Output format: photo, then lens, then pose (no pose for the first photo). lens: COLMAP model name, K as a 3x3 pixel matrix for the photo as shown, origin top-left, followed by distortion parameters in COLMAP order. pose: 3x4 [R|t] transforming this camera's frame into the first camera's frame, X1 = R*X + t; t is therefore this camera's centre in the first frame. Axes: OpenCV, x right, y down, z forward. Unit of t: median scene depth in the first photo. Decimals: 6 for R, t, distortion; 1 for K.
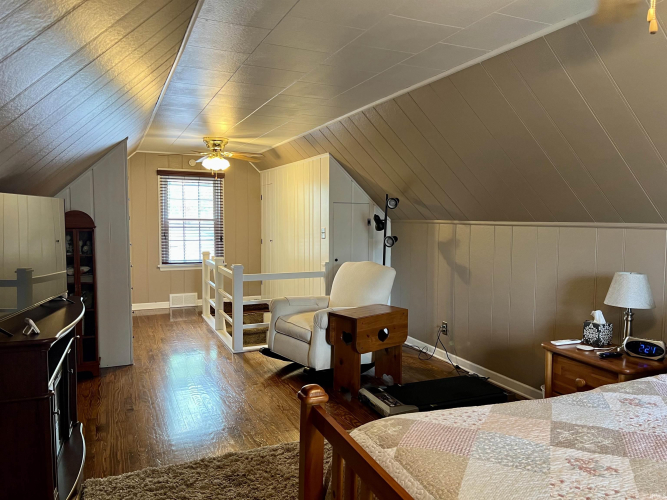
lens RADIAL K [[483.3, 0, 333.5], [0, 483.3, 250.0], [0, 0, 1]] dist [0.052335, -0.000334]
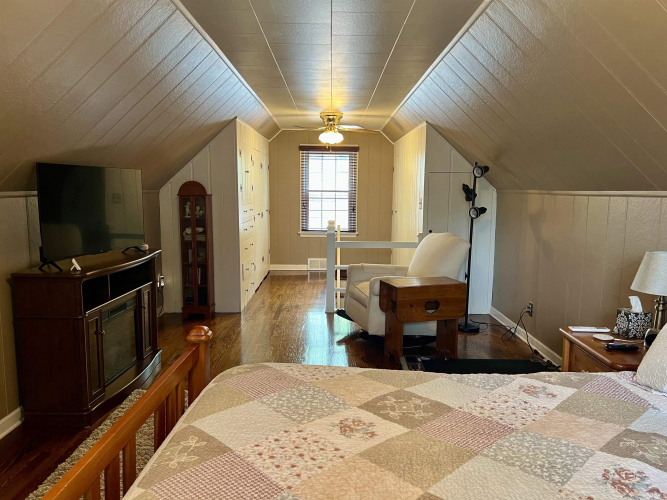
lens RADIAL K [[473.6, 0, 332.2], [0, 473.6, 255.4], [0, 0, 1]] dist [0.047391, -0.001362]
pose [[0.919778, 0.055952, -0.388430, 0.219634], [-0.030019, 0.996915, 0.072519, 0.005819], [0.391289, -0.055041, 0.918620, 0.031258]]
